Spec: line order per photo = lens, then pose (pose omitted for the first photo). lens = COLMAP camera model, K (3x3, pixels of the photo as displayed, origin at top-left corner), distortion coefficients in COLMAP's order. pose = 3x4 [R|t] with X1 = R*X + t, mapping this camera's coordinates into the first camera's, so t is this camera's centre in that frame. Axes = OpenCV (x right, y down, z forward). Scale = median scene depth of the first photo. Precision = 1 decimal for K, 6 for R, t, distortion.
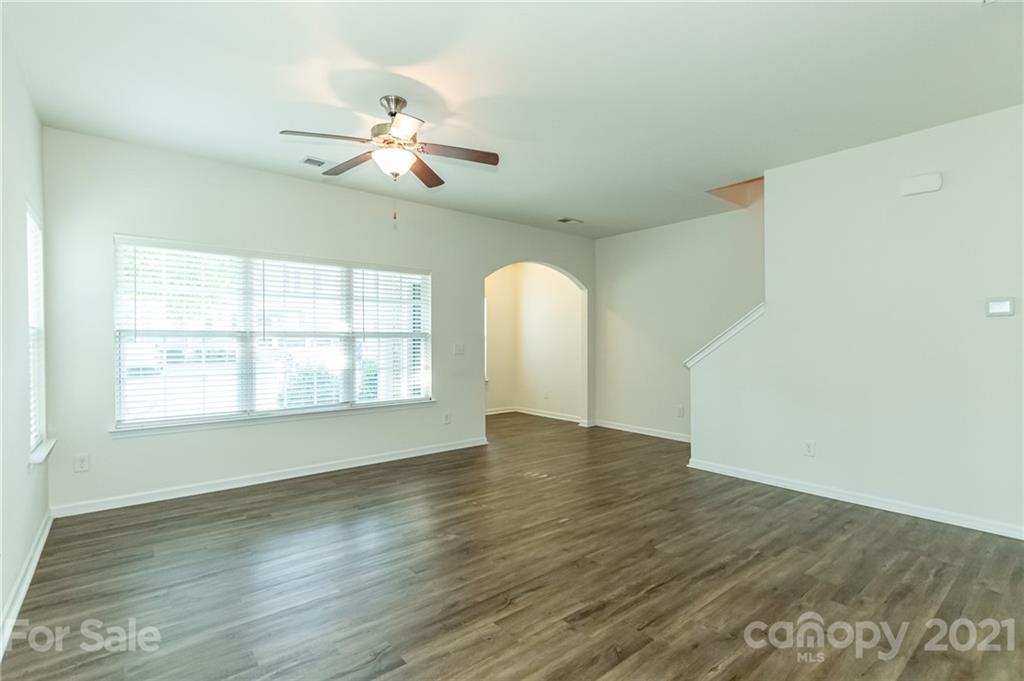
lens RADIAL K [[480.2, 0, 511.6], [0, 480.2, 344.5], [0, 0, 1]] dist [0.002894, -0.000415]
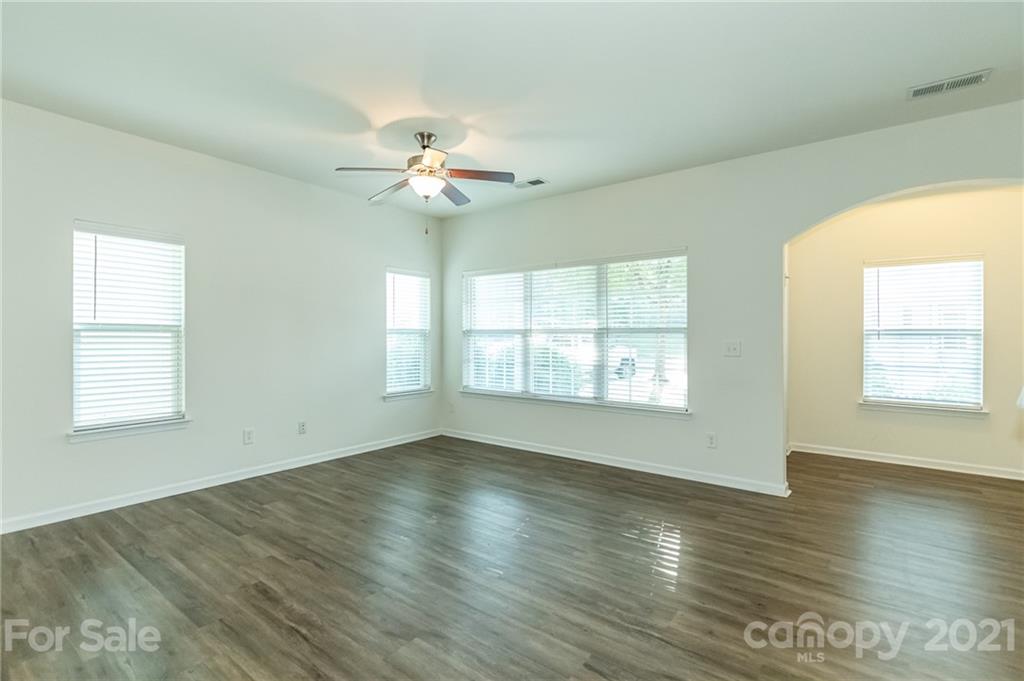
lens RADIAL K [[480.4, 0, 507.7], [0, 480.4, 335.1], [0, 0, 1]] dist [0.000342, -0.000144]
pose [[0.222887, -0.000772, -0.974844, 0.875921], [-0.009291, 0.999953, -0.002916, -0.009659], [0.974800, 0.009707, 0.222869, 0.852415]]
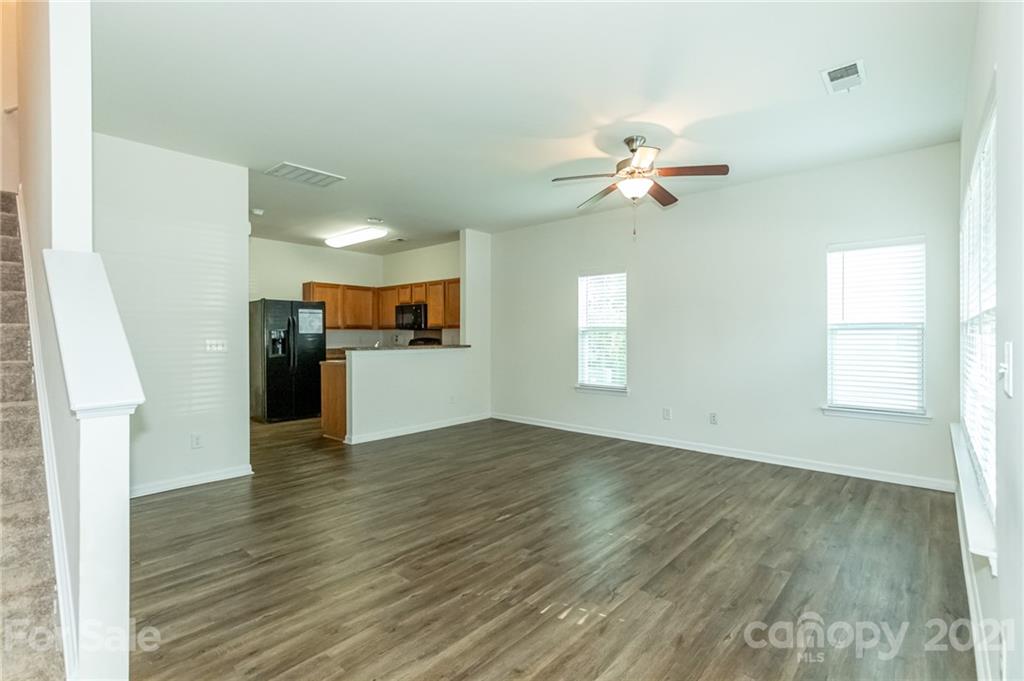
lens RADIAL K [[477.5, 0, 504.9], [0, 477.5, 335.9], [0, 0, 1]] dist [0.002693, 0.000013]
pose [[-0.990596, 0.003410, -0.136773, 0.231273], [0.002302, 0.999963, 0.008264, -0.011378], [0.136797, 0.007872, -0.990568, 1.978455]]
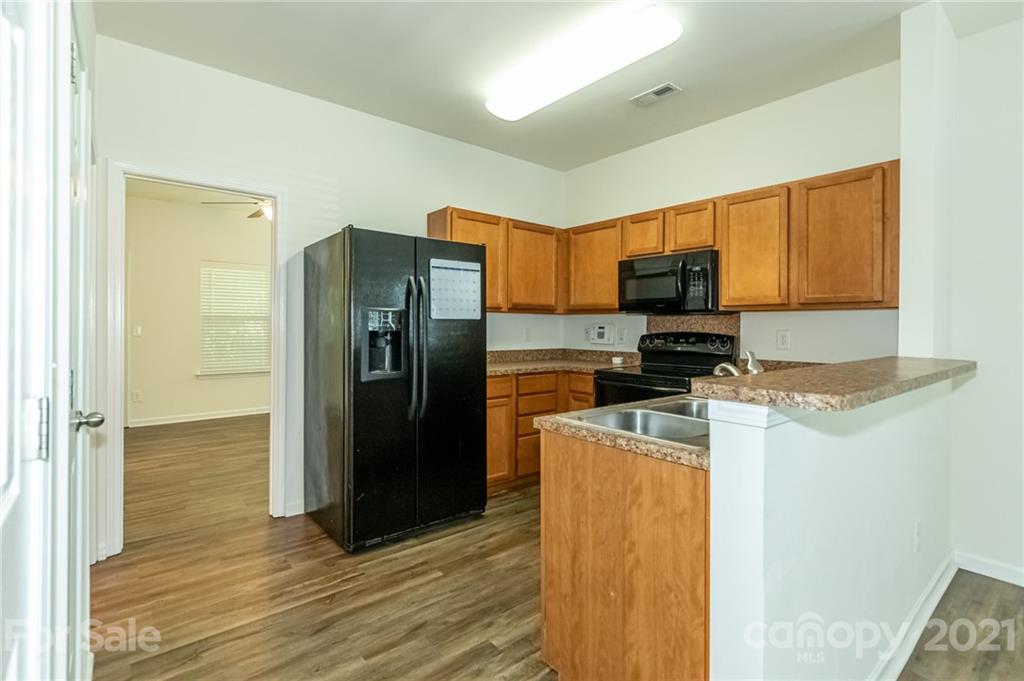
lens RADIAL K [[482.3, 0, 513.4], [0, 482.3, 325.2], [0, 0, 1]] dist [-0.000096, -0.000255]
pose [[-0.999977, -0.006253, 0.002729, 0.710146], [-0.006227, 0.999938, 0.009276, -0.004406], [-0.002787, 0.009258, -0.999953, 0.579298]]
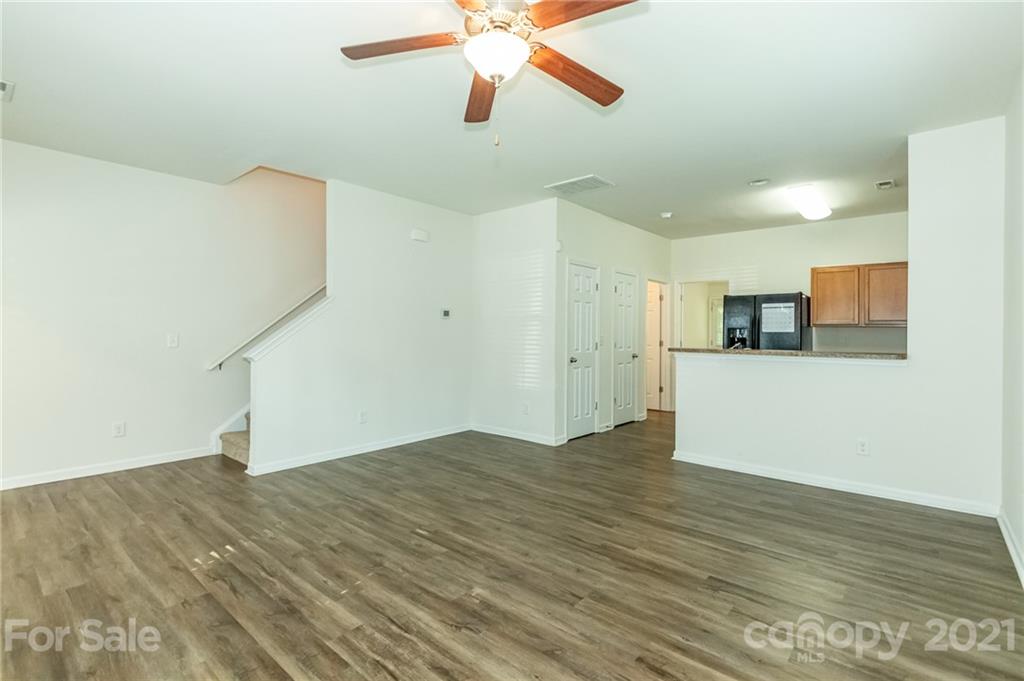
lens RADIAL K [[474.8, 0, 507.5], [0, 474.8, 327.0], [0, 0, 1]] dist [0.004018, -0.000054]
pose [[-0.159823, 0.007416, 0.987118, -0.812815], [0.000351, 0.999972, -0.007456, -0.012456], [-0.987146, -0.000845, -0.159822, 0.994977]]
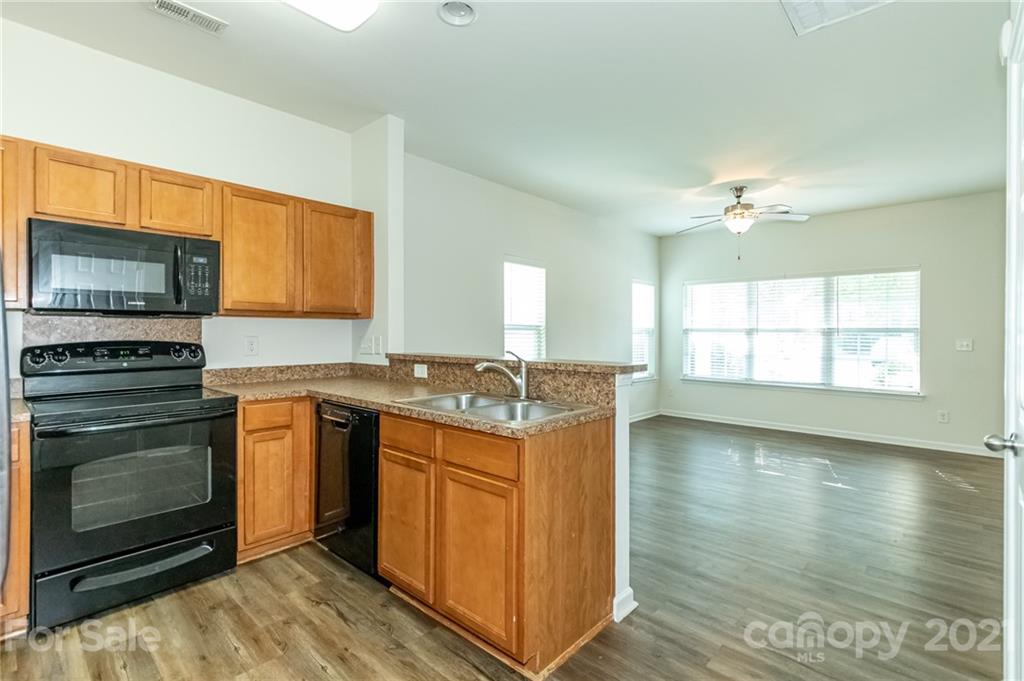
lens RADIAL K [[477.5, 0, 504.9], [0, 477.5, 335.9], [0, 0, 1]] dist [0.002693, 0.000013]
pose [[0.125004, 0.006390, -0.992136, 1.162459], [-0.013189, 0.999902, 0.004778, -0.000509], [0.992069, 0.012488, 0.125076, 0.011309]]
